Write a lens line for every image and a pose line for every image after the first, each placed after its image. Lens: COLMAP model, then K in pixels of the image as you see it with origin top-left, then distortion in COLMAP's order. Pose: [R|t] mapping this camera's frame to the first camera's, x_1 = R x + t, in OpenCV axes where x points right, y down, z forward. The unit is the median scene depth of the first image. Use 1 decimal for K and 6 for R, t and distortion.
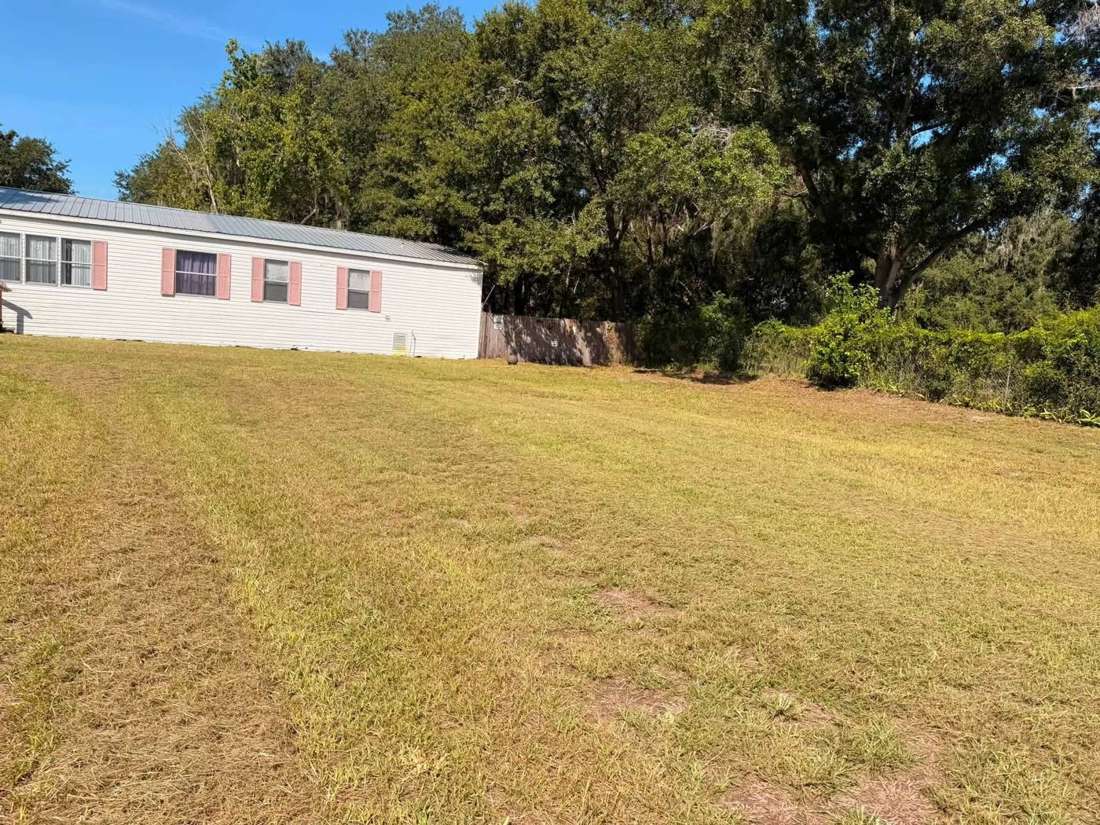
lens RADIAL K [[784.4, 0, 552.3], [0, 784.4, 418.2], [0, 0, 1]] dist [0.002602, -0.027279]
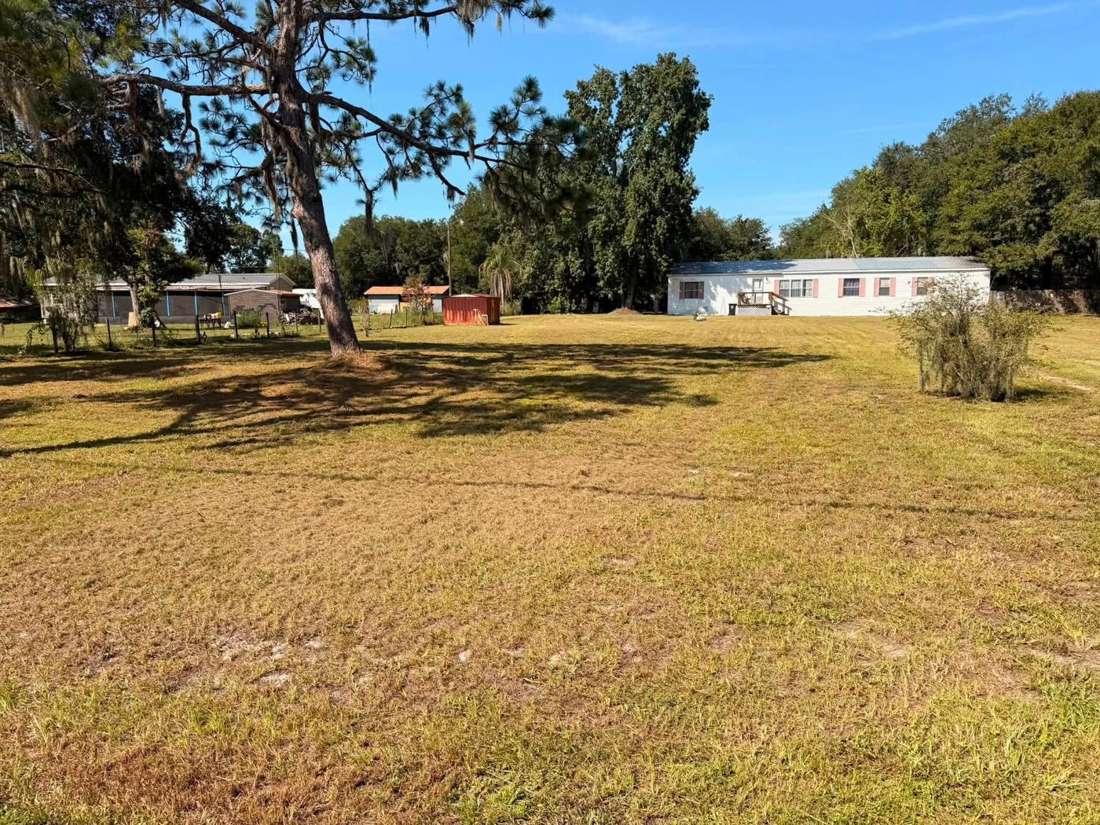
lens RADIAL K [[733.9, 0, 550.0], [0, 733.9, 412.5], [0, 0, 1]] dist [0.001344, -0.002492]
pose [[0.719051, 0.019565, -0.694681, 0.473492], [-0.003903, 0.999702, 0.024116, 0.157376], [0.694946, -0.014629, 0.718913, -1.314608]]
